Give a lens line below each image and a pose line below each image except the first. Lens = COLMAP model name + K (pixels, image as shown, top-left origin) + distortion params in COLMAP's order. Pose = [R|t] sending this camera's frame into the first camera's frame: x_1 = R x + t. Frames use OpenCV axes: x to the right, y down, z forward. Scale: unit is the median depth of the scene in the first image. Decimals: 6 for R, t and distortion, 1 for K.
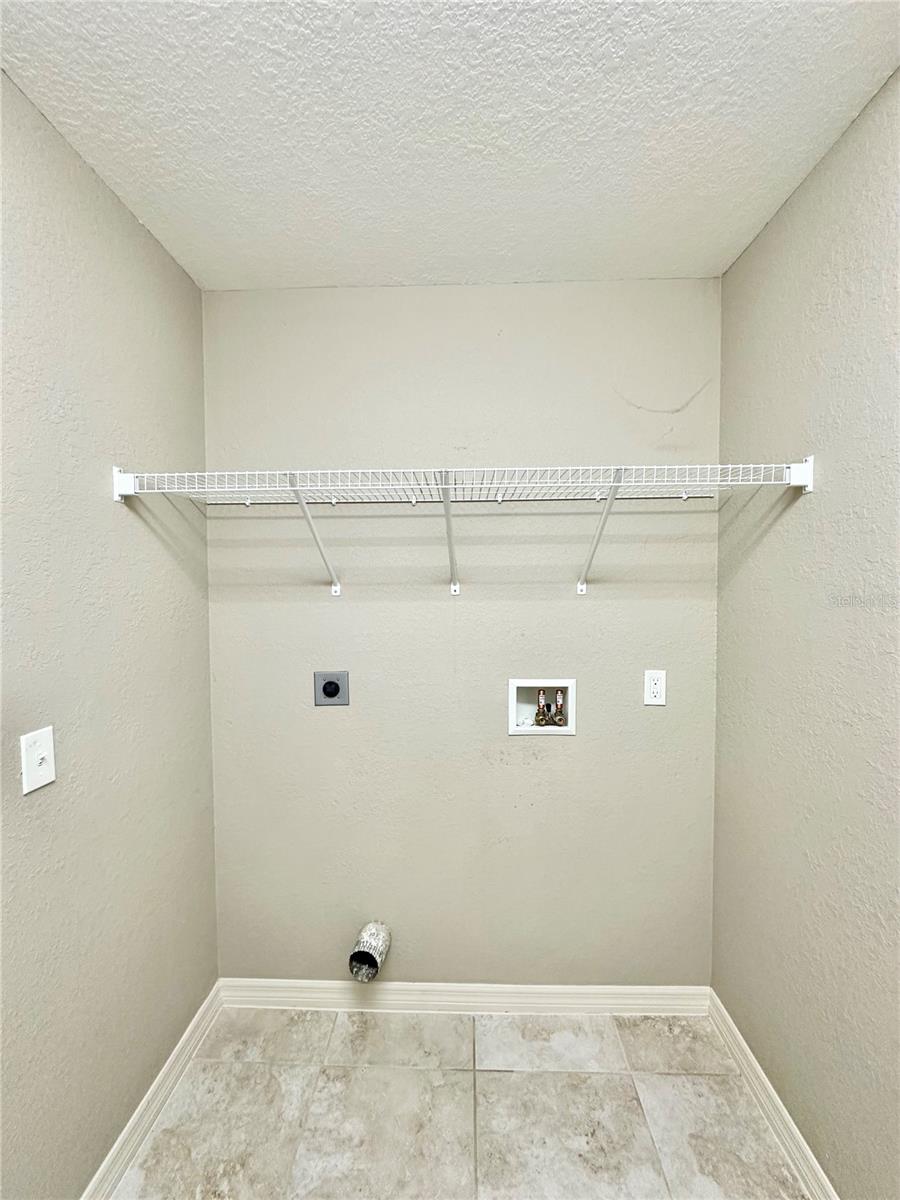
lens RADIAL K [[480.0, 0, 450.7], [0, 480.0, 599.4], [0, 0, 1]] dist [-0.005216, 0.001598]
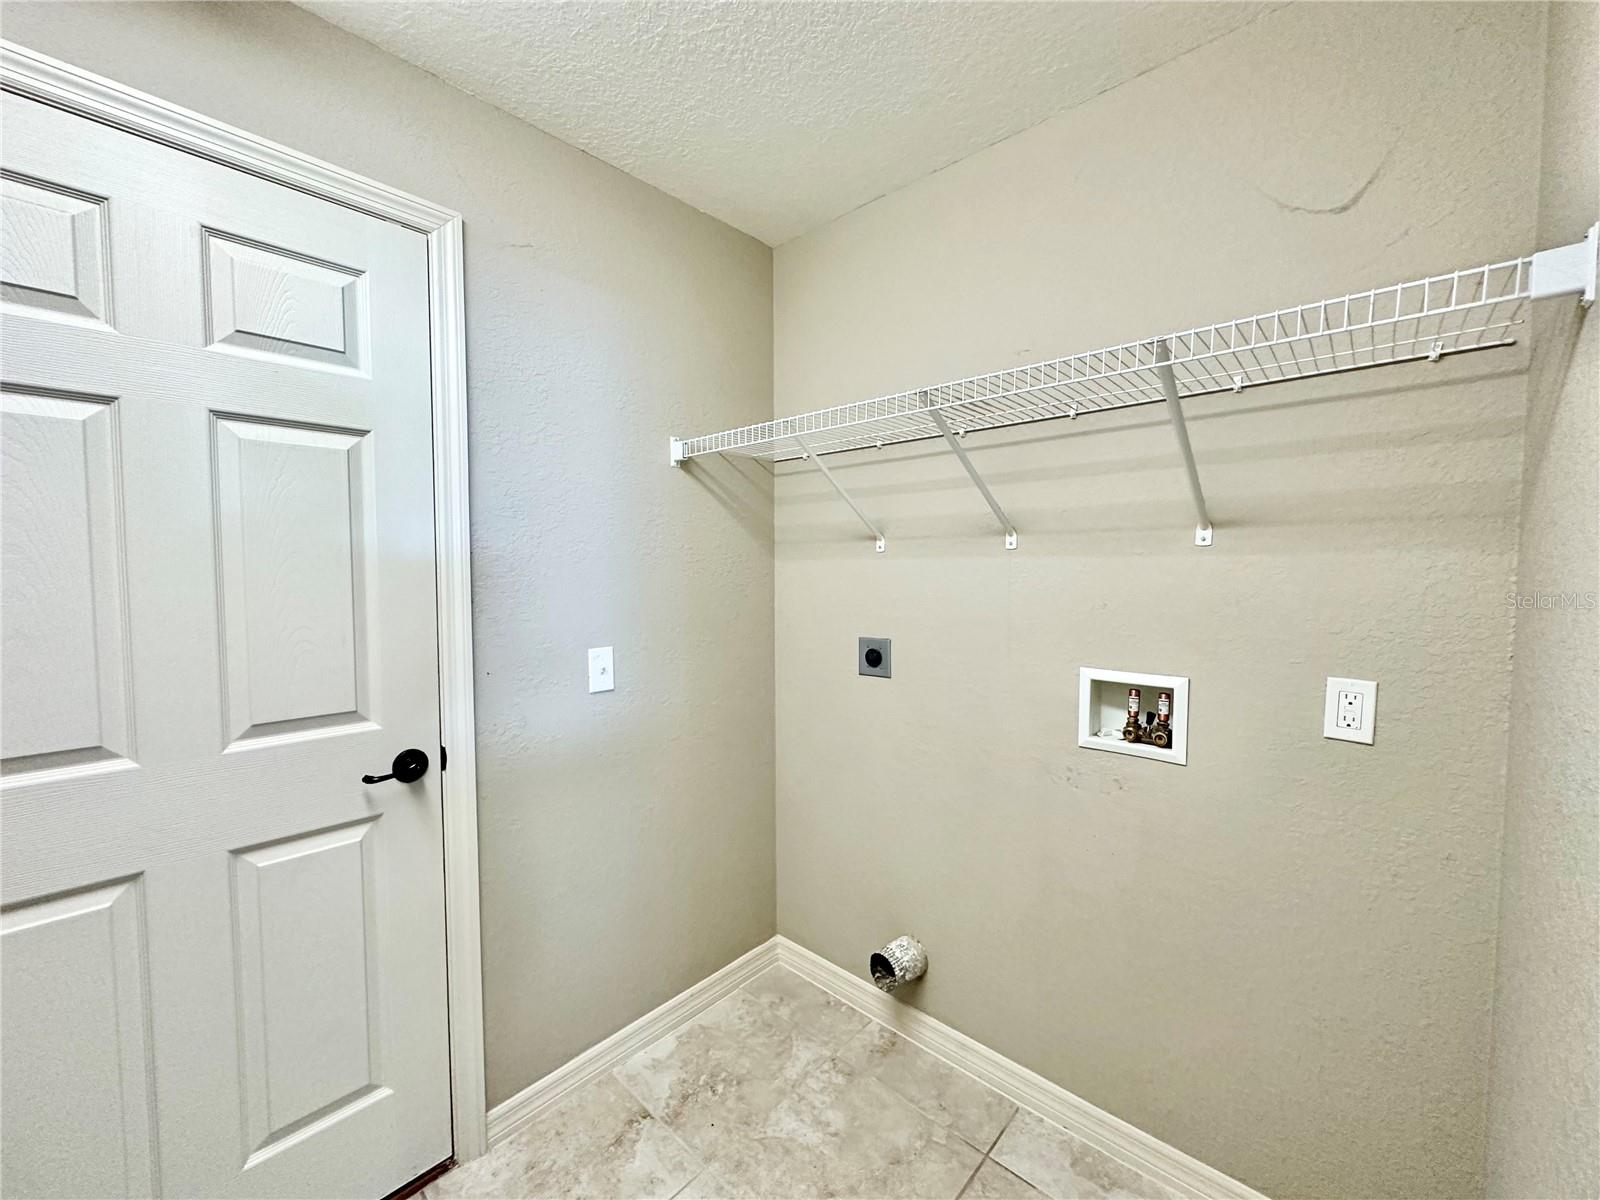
lens RADIAL K [[640.0, 0, 797.9], [0, 640.0, 597.5], [0, 0, 1]] dist [-0.005216, 0.001598]
pose [[0.757584, 0.036986, -0.651689, 0.422560], [-0.022615, 0.999281, 0.030423, 0.044466], [0.652346, -0.008309, 0.757876, 0.015207]]
